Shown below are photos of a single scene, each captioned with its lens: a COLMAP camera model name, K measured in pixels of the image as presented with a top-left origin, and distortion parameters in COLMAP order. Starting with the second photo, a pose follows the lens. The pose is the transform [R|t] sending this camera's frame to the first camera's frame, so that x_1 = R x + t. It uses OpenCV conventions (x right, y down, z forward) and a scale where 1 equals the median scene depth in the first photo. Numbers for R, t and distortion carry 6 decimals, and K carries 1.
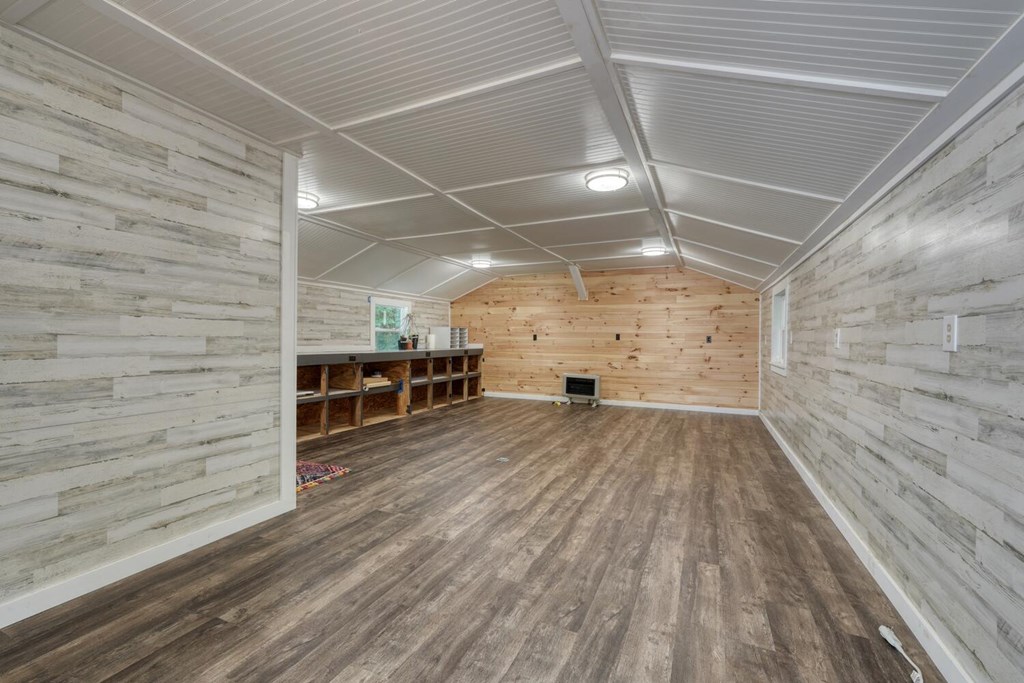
lens RADIAL K [[430.5, 0, 509.3], [0, 430.5, 339.8], [0, 0, 1]] dist [-0.011020, 0.004547]
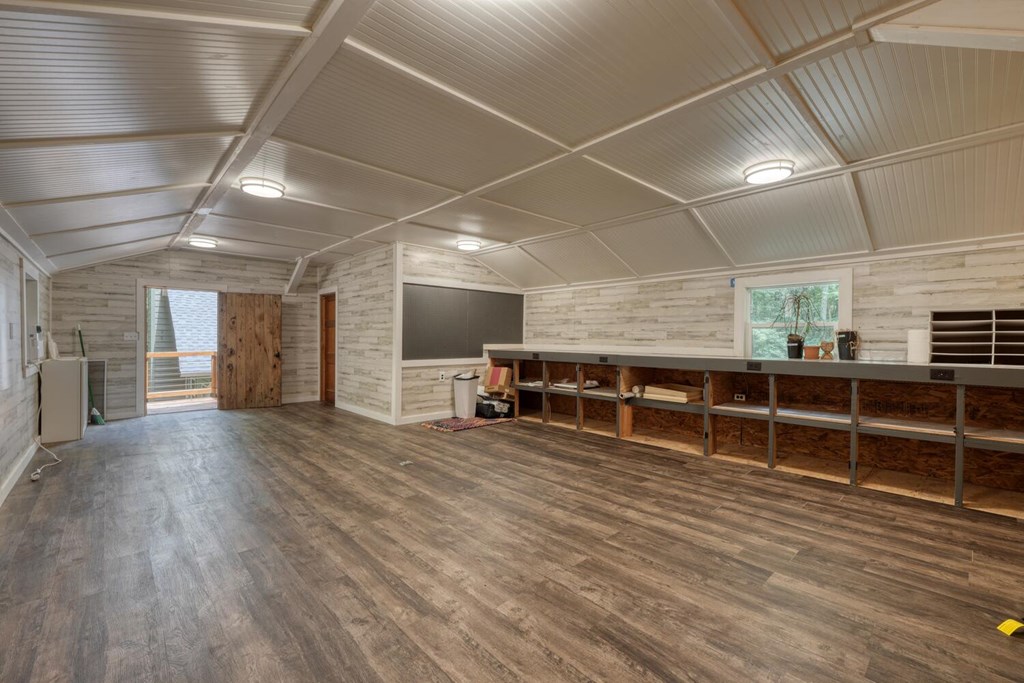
lens RADIAL K [[430.5, 0, 509.3], [0, 430.5, 339.8], [0, 0, 1]] dist [-0.011020, 0.004547]
pose [[-0.377925, -0.003769, -0.925828, 0.657399], [-0.009759, 0.999952, -0.000087, 0.003392], [0.925785, 0.009002, -0.377944, 1.321982]]
